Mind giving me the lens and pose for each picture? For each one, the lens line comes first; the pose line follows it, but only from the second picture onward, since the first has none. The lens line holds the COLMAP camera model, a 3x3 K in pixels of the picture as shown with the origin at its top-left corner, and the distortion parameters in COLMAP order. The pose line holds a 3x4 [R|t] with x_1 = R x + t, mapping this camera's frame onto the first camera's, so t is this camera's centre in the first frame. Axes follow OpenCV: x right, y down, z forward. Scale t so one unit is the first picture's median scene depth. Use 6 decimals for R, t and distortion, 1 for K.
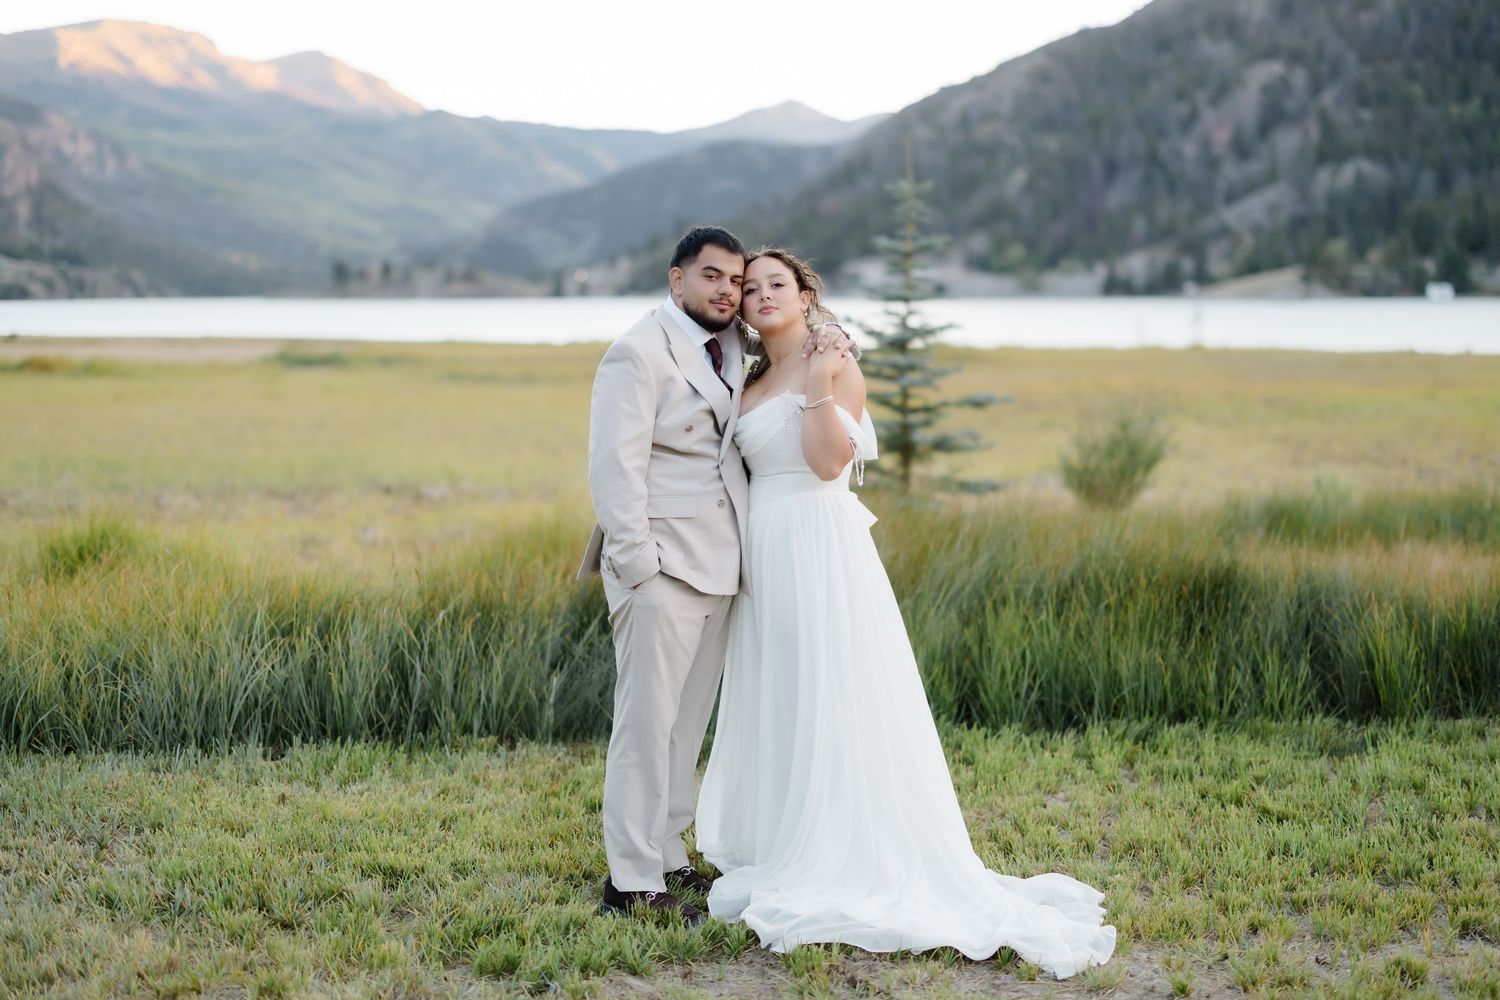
lens RADIAL K [[2445.5, 0, 748.3], [0, 2445.5, 546.6], [0, 0, 1]] dist [0.015817, -0.029049]
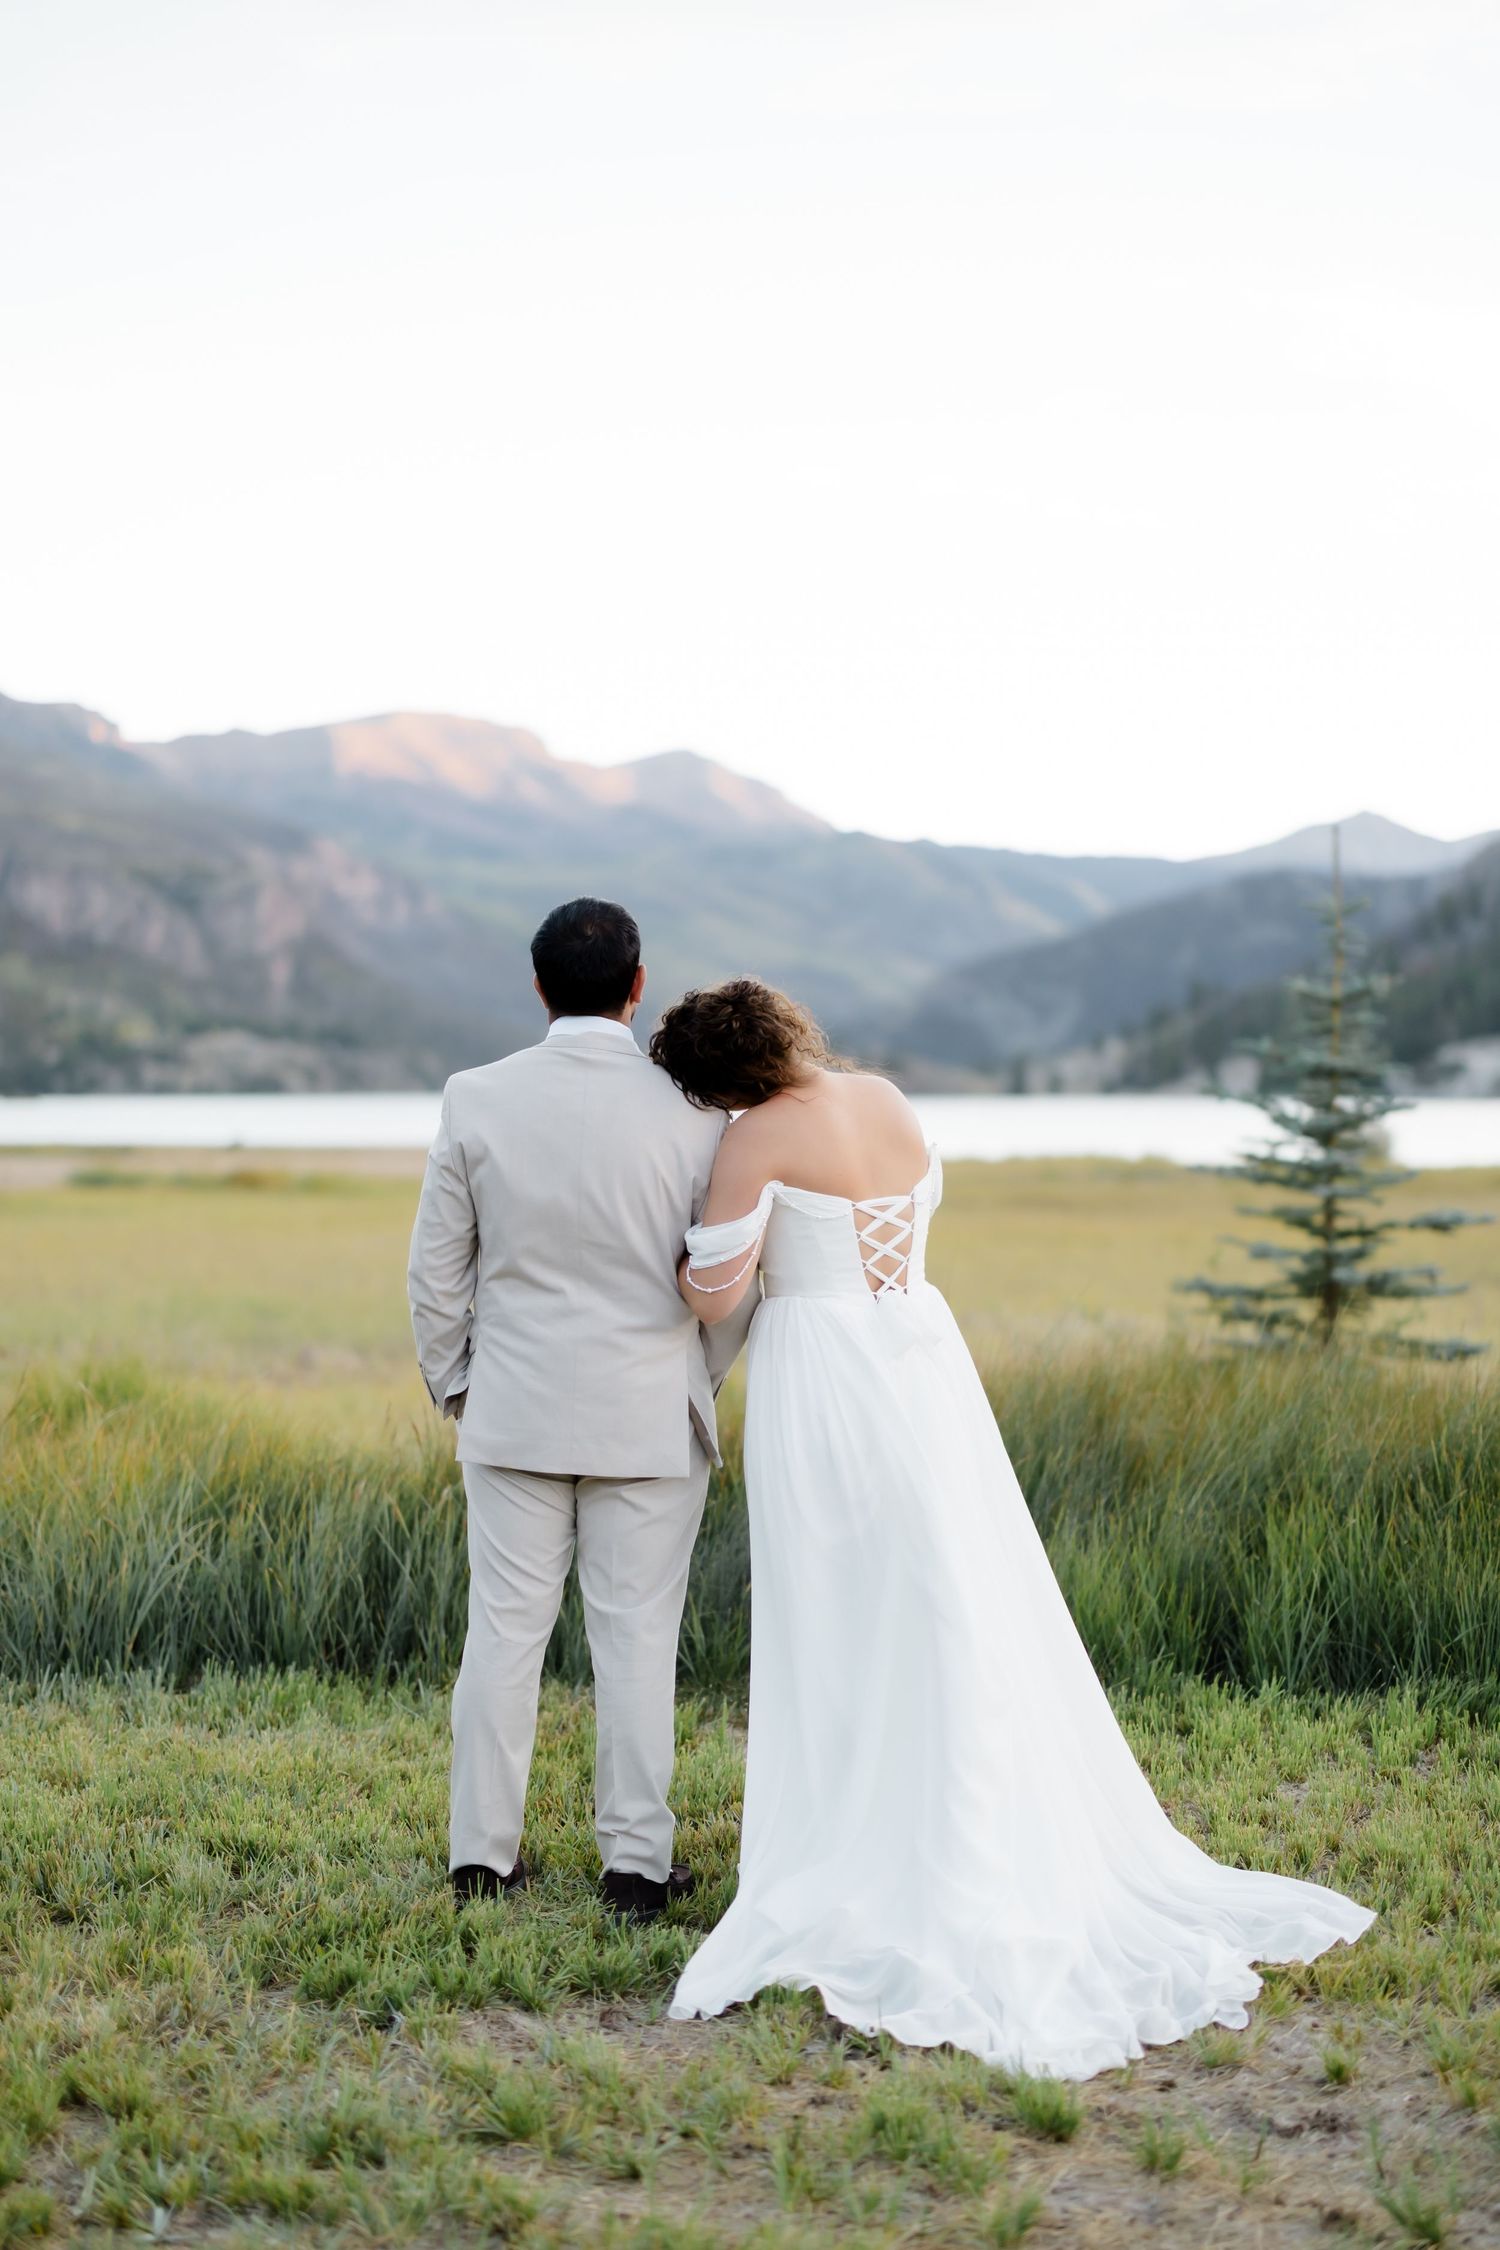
lens RADIAL K [[3561.6, 0, 691.8], [0, 3561.6, 1125.6], [0, 0, 1]] dist [0.012473, -0.016402]
pose [[0.985047, 0.006814, -0.172152, 0.059758], [-0.022932, 0.995512, -0.091813, 0.008272], [0.170754, 0.094388, 0.980782, 0.010768]]
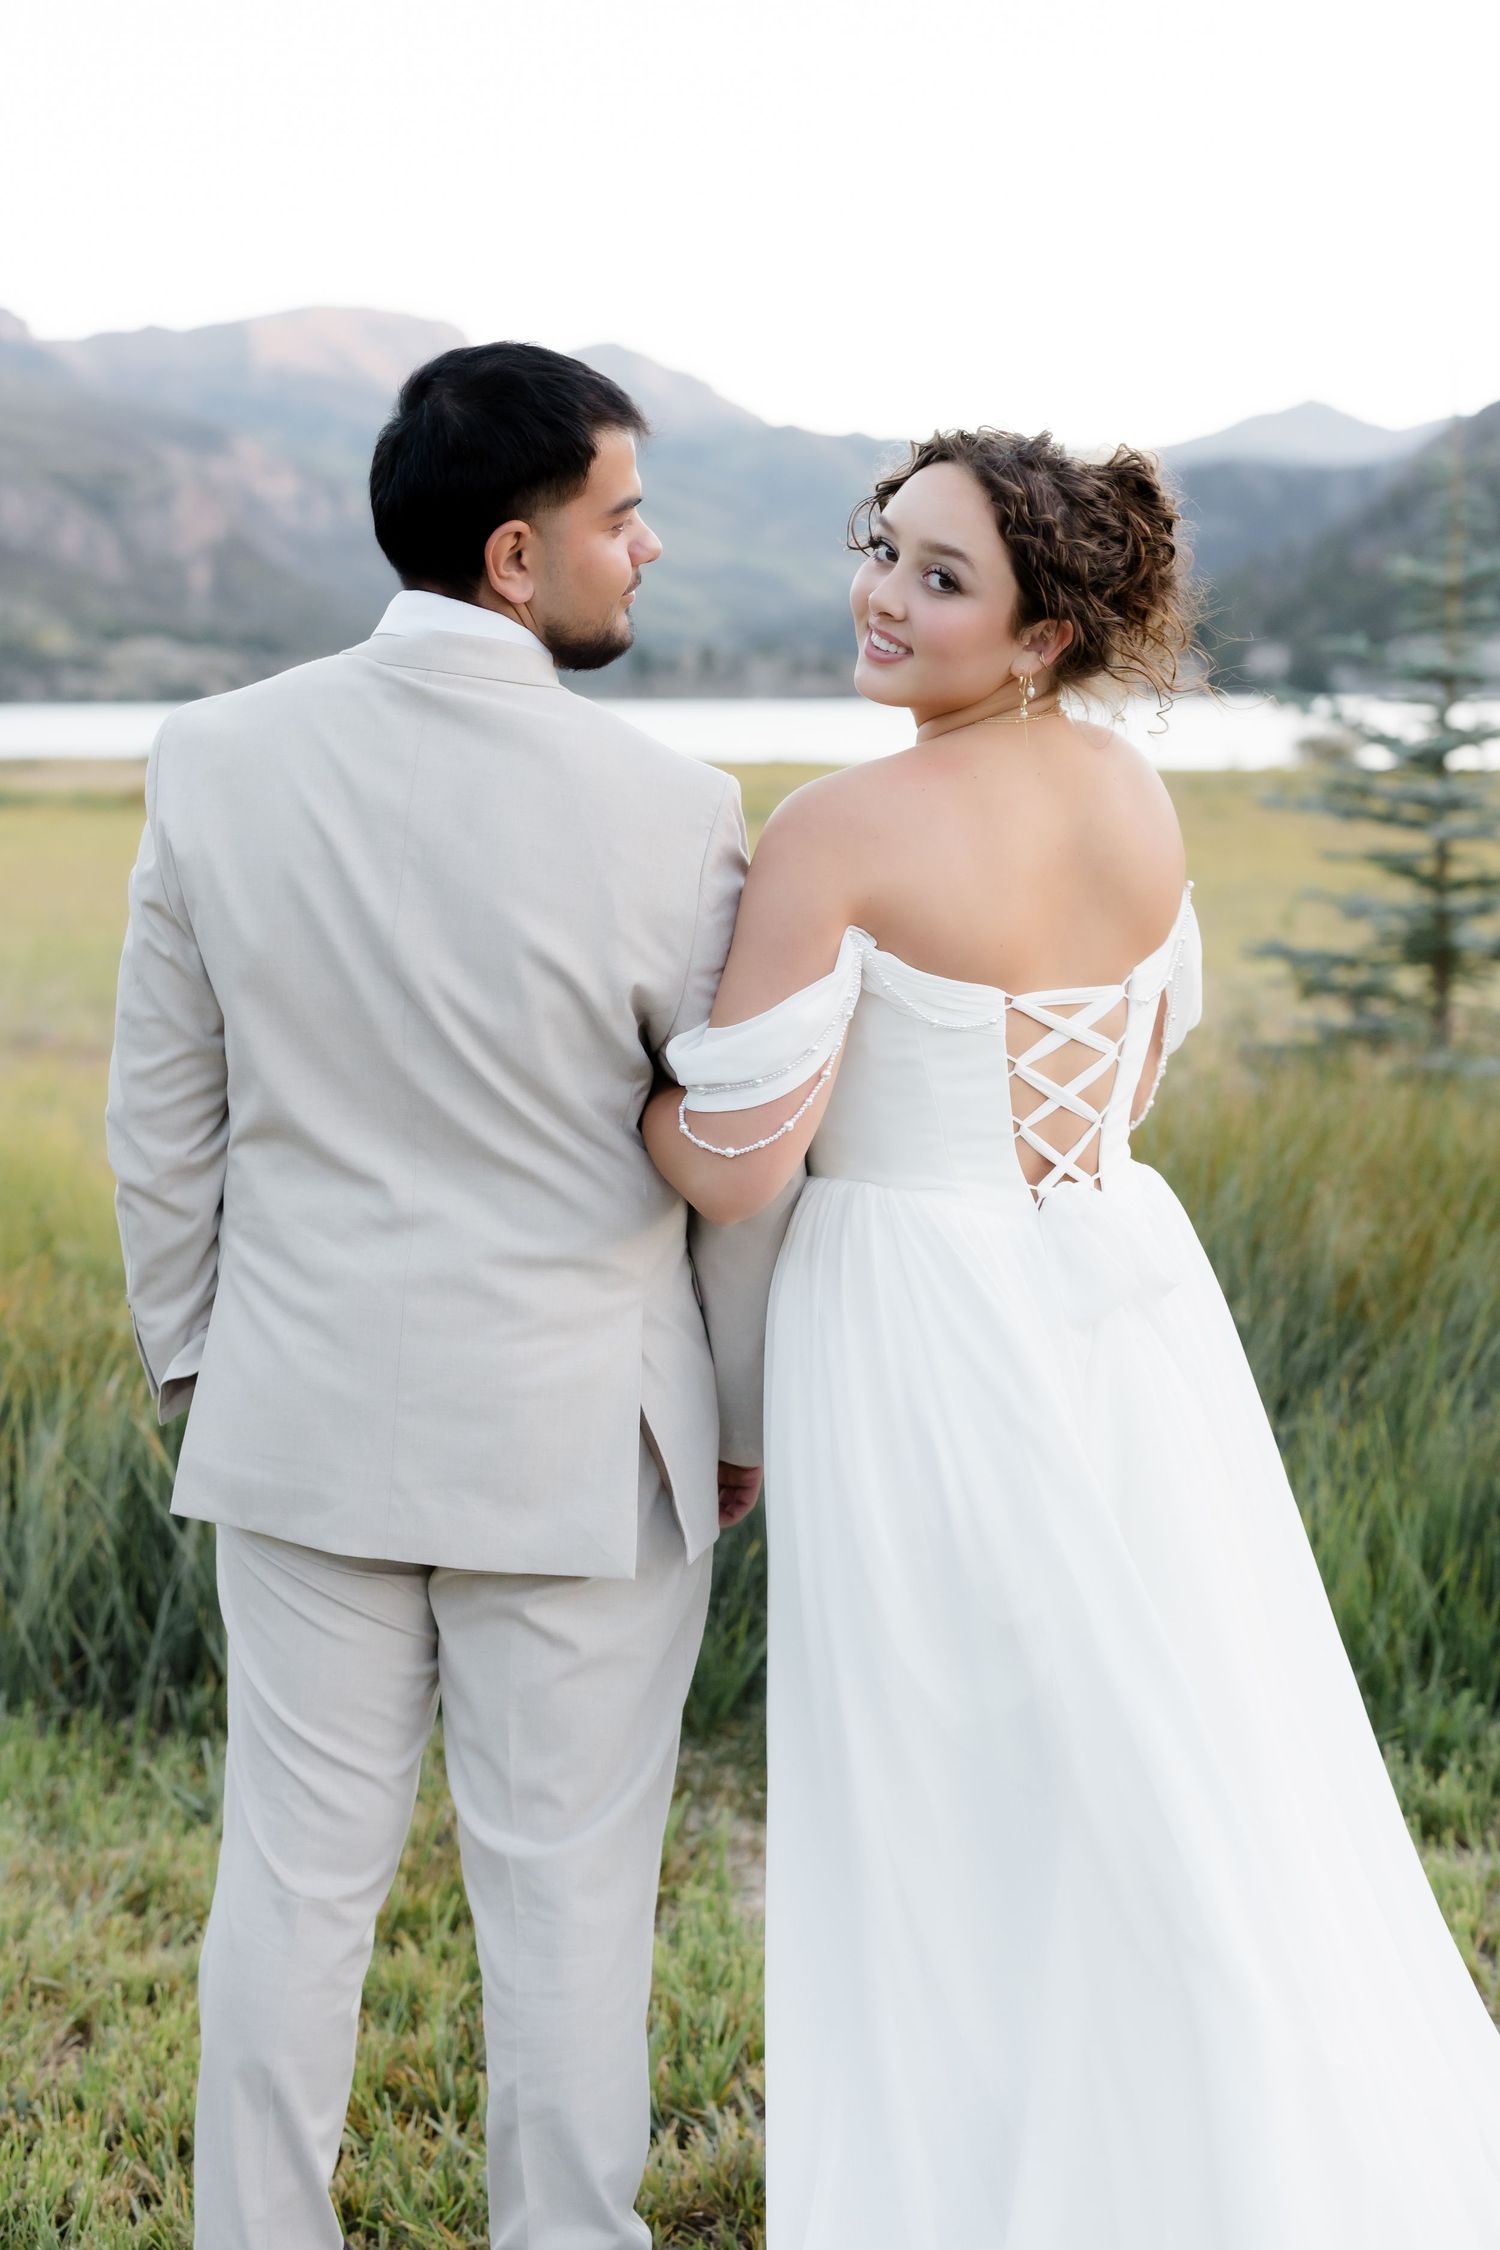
lens RADIAL K [[3561.6, 0, 691.8], [0, 3561.6, 1125.6], [0, 0, 1]] dist [0.012473, -0.016402]
pose [[0.988208, 0.014611, -0.152419, 0.021893], [-0.011923, 0.999757, 0.018534, -0.015991], [0.152653, -0.016498, 0.988142, 0.211986]]
